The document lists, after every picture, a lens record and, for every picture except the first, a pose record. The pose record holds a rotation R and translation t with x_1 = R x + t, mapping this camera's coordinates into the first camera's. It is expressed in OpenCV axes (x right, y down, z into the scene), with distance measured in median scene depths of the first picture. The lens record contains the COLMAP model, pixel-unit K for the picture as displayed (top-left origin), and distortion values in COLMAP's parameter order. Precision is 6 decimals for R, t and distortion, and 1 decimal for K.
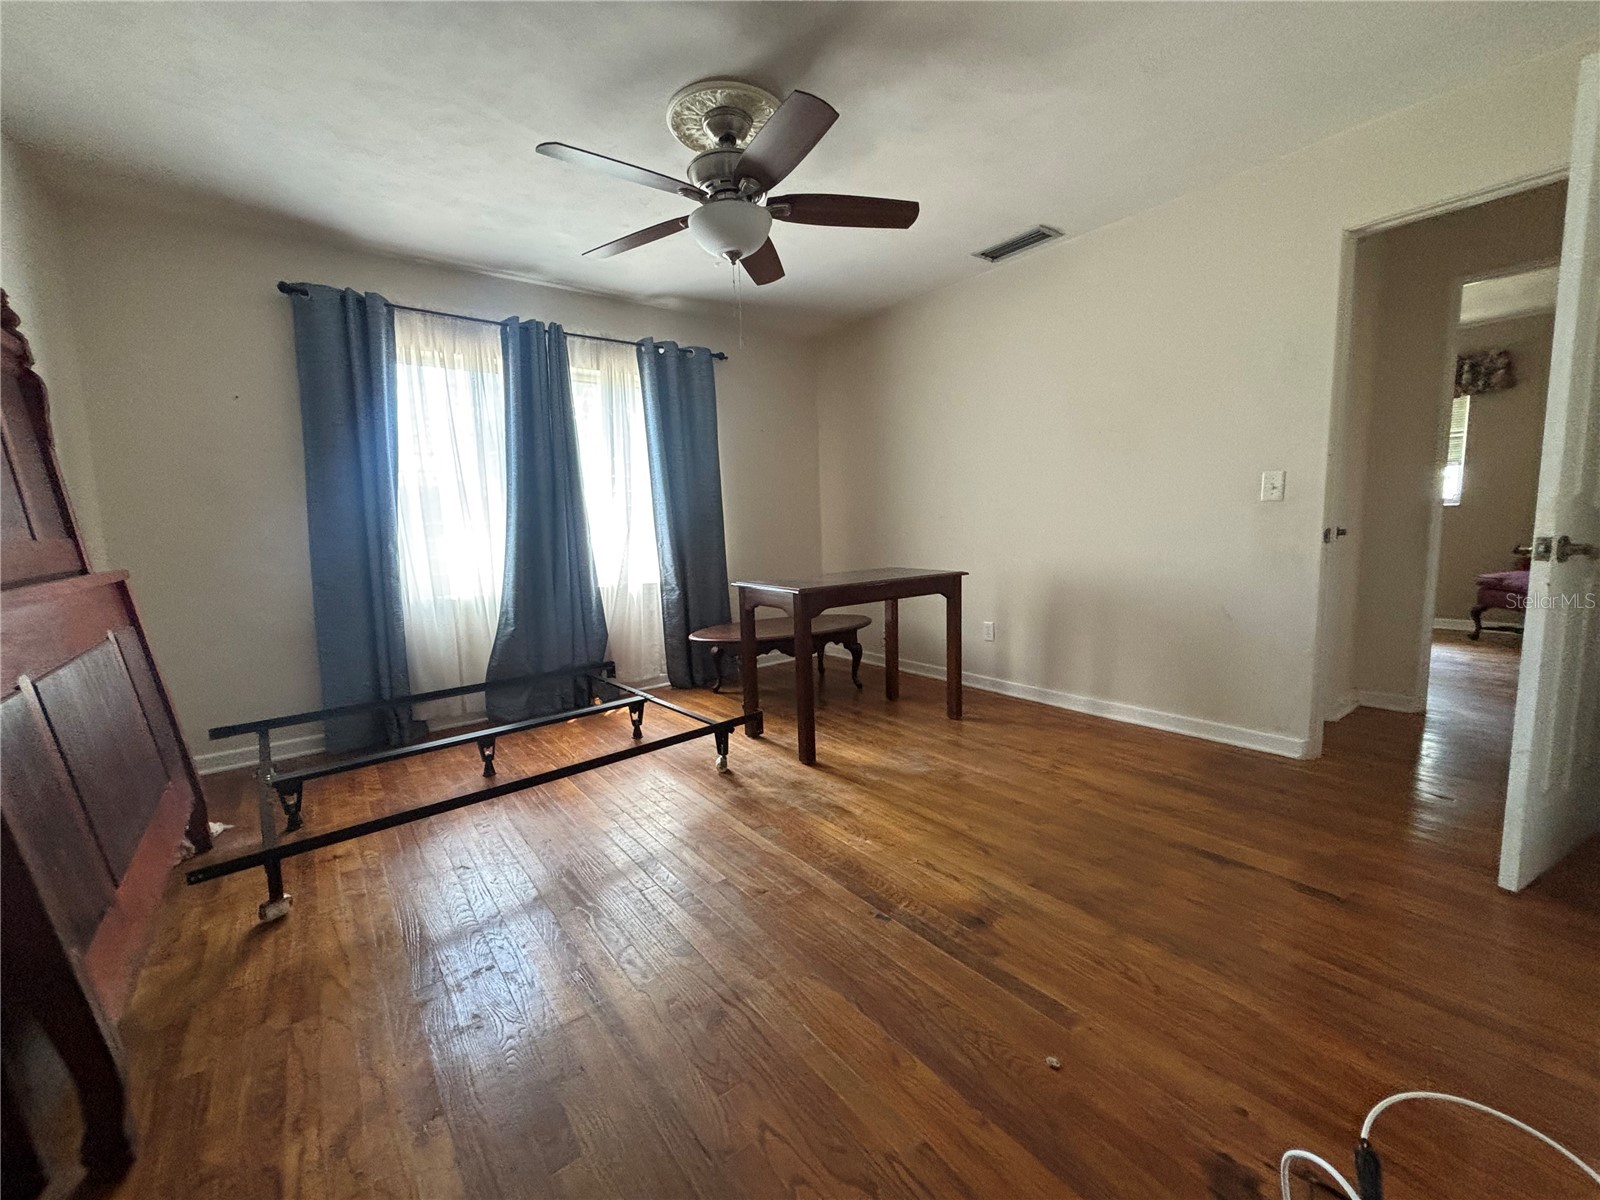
lens RADIAL K [[649.6, 0, 802.8], [0, 649.6, 588.7], [0, 0, 1]] dist [0.003558, -0.001145]
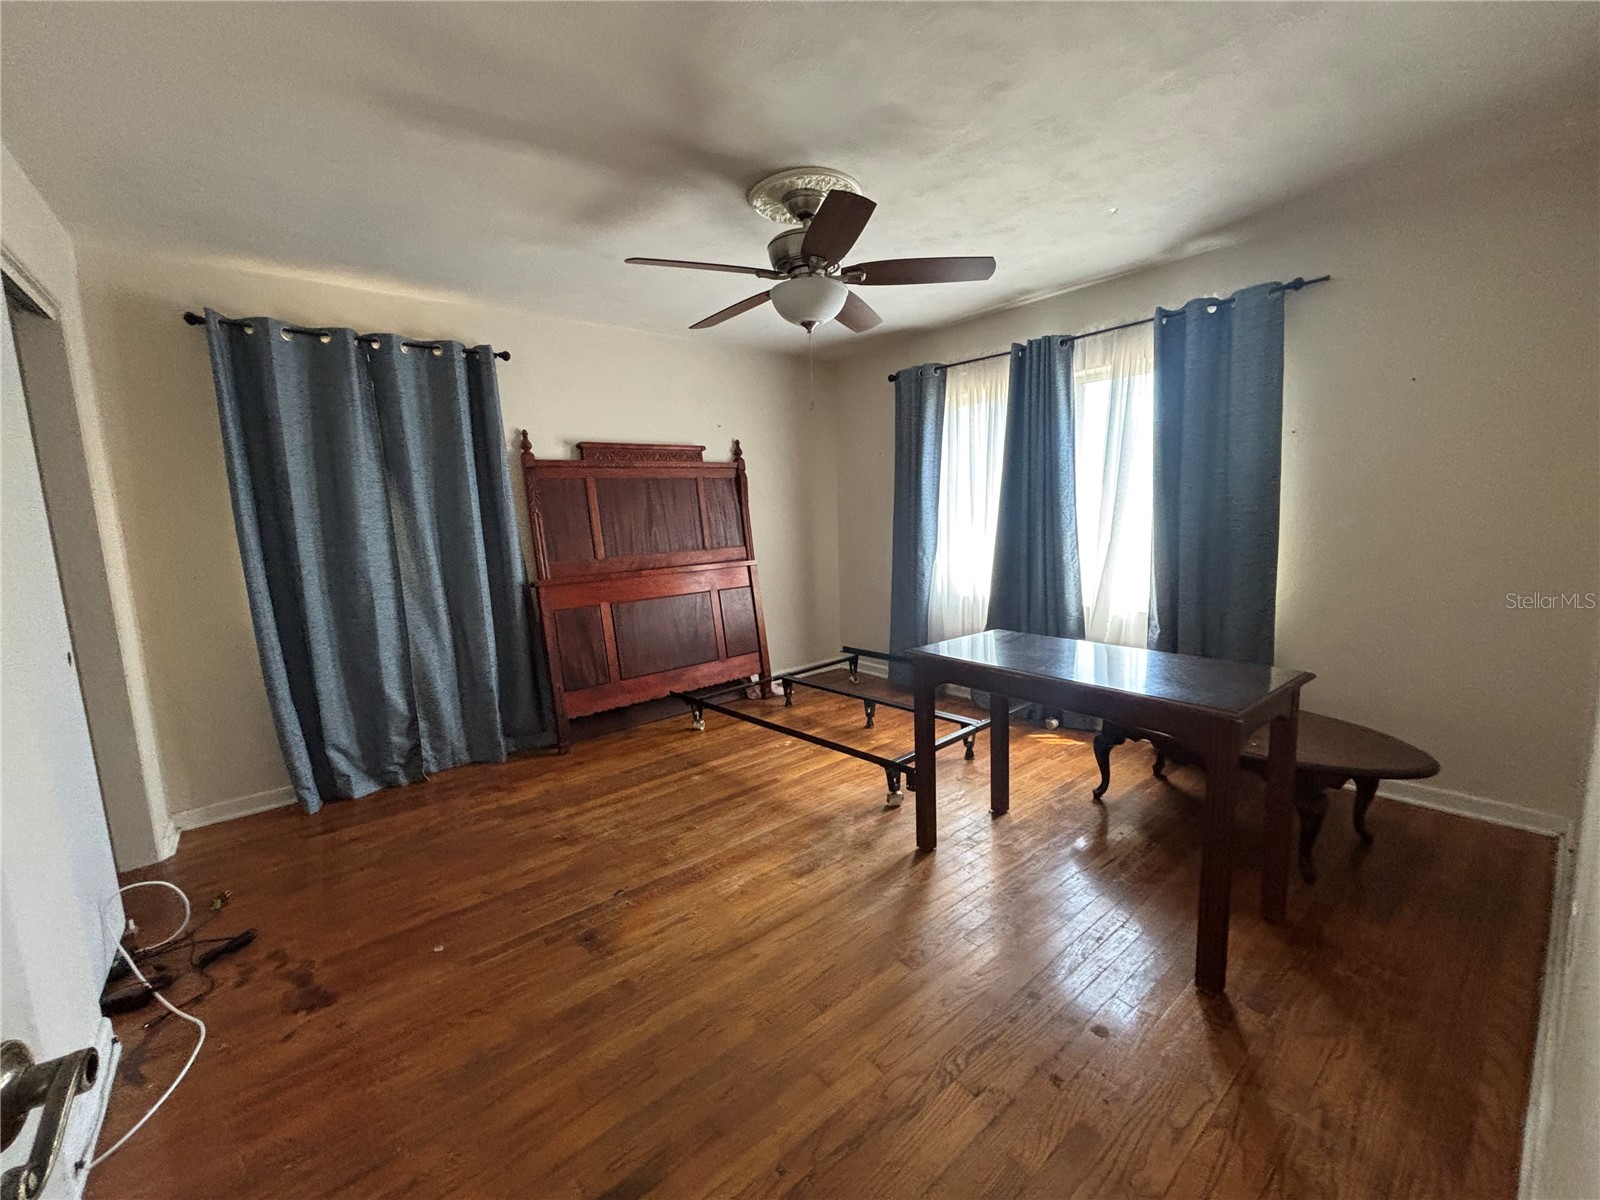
lens RADIAL K [[649.6, 0, 795.5], [0, 649.6, 593.3], [0, 0, 1]] dist [0.003558, -0.001145]
pose [[0.032444, 0.162430, -0.986187, 0.767677], [-0.073574, 0.984417, 0.159718, -0.186329], [0.996762, 0.067375, 0.043889, 0.727575]]
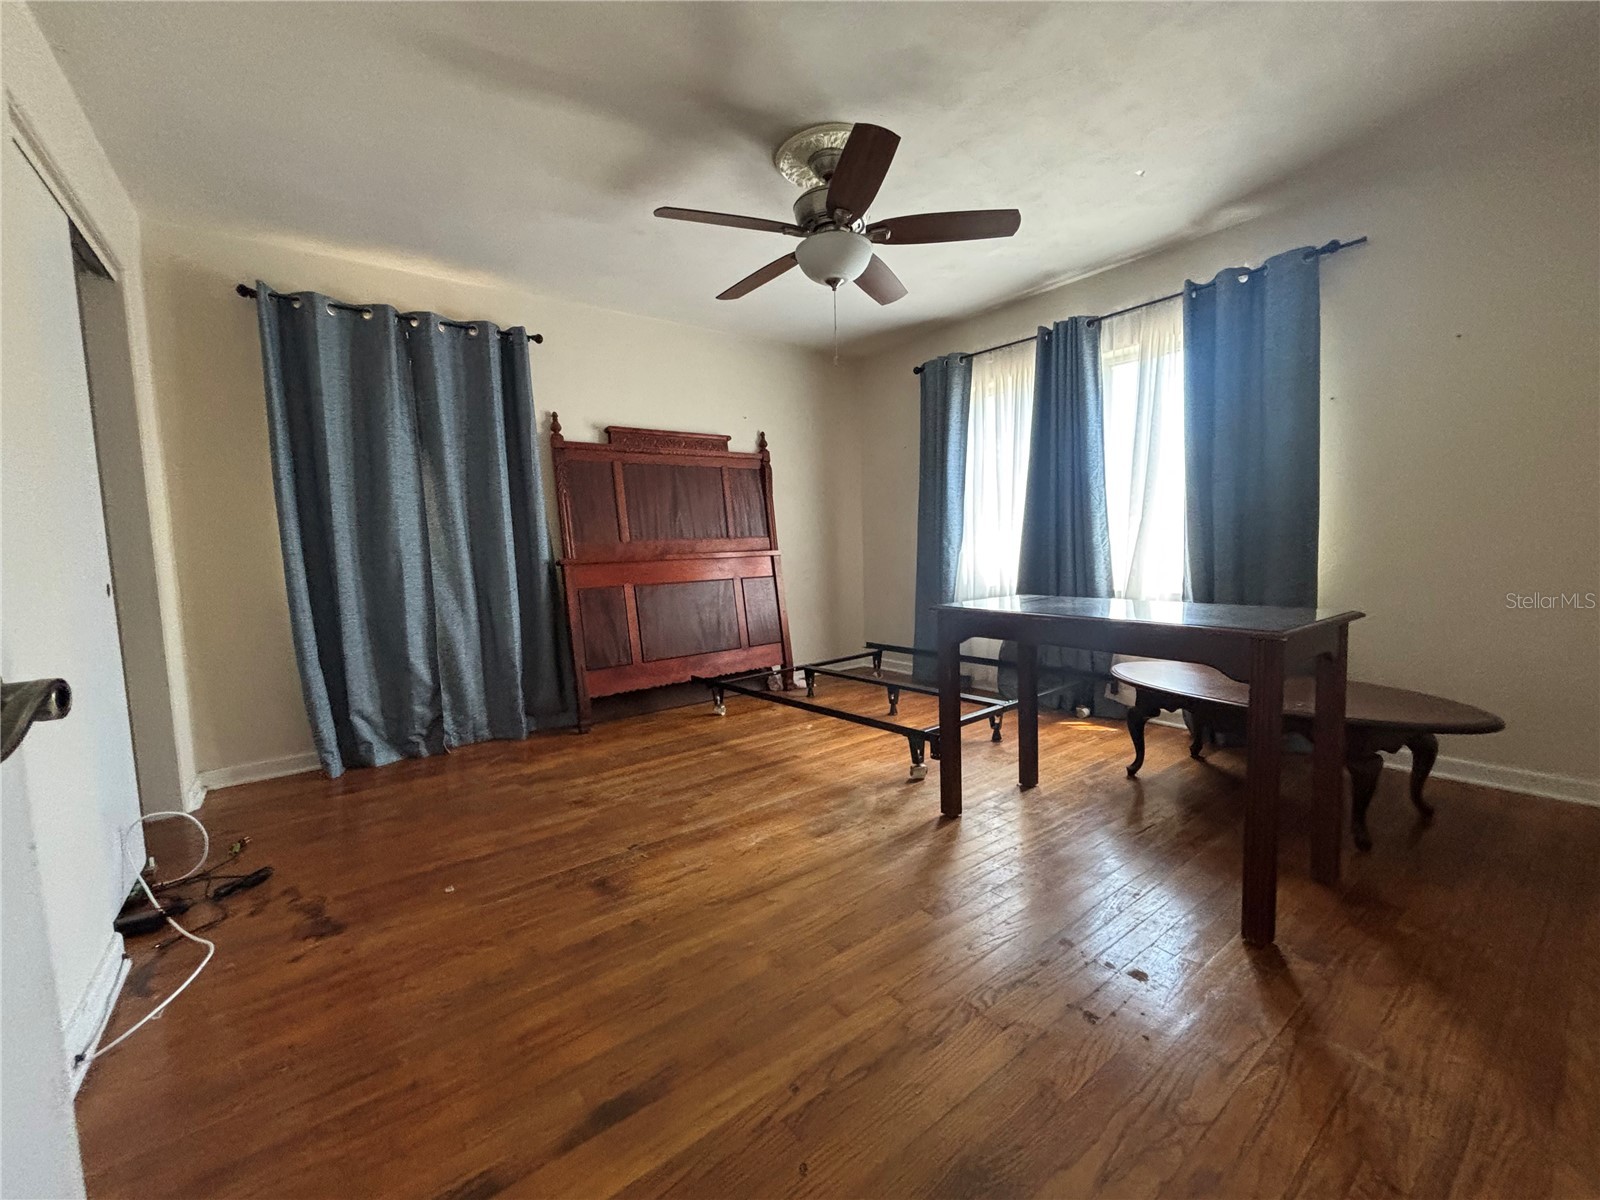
lens RADIAL K [[649.6, 0, 795.2], [0, 649.6, 593.0], [0, 0, 1]] dist [0.003558, -0.001145]
pose [[-0.007285, 0.113751, -0.993483, 0.771442], [-0.078478, 0.990380, 0.113971, -0.091227], [0.996889, 0.078797, 0.001712, 0.738314]]
